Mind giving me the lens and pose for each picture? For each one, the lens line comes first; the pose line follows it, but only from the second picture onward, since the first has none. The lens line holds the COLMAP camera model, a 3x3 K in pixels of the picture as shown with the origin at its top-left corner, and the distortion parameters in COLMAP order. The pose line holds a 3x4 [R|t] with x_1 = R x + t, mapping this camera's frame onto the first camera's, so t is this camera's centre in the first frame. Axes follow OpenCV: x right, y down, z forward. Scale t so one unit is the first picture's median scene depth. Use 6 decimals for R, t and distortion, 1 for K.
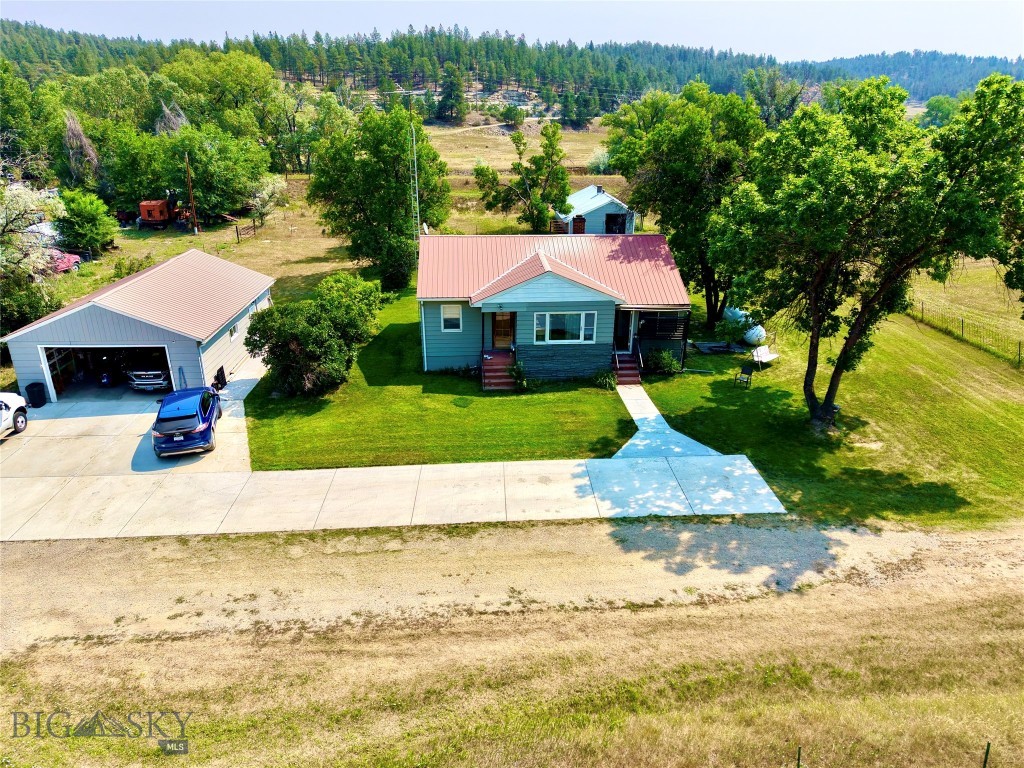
lens RADIAL K [[684.8, 0, 512.7], [0, 684.8, 381.5], [0, 0, 1]] dist [0.034172, -0.030569]
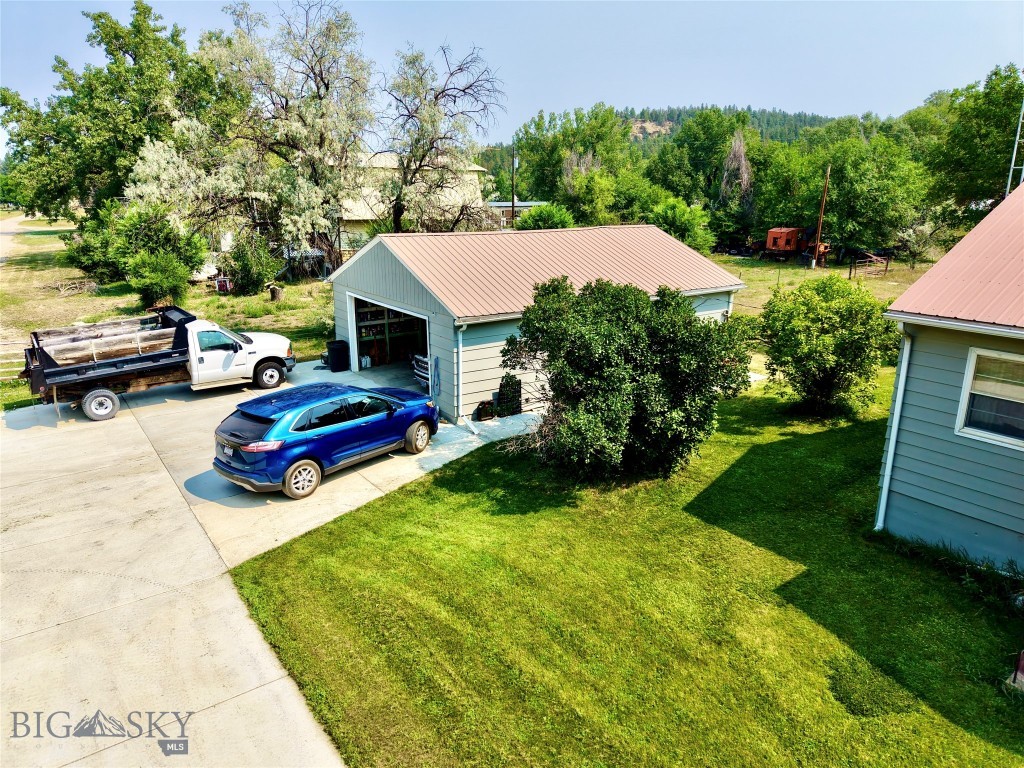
lens RADIAL K [[684.8, 0, 512.7], [0, 684.8, 381.5], [0, 0, 1]] dist [0.034172, -0.030569]
pose [[0.550232, 0.223130, -0.804648, 0.037303], [-0.312414, 0.948659, 0.049430, -0.048993], [0.774366, 0.224185, 0.591692, 0.660524]]
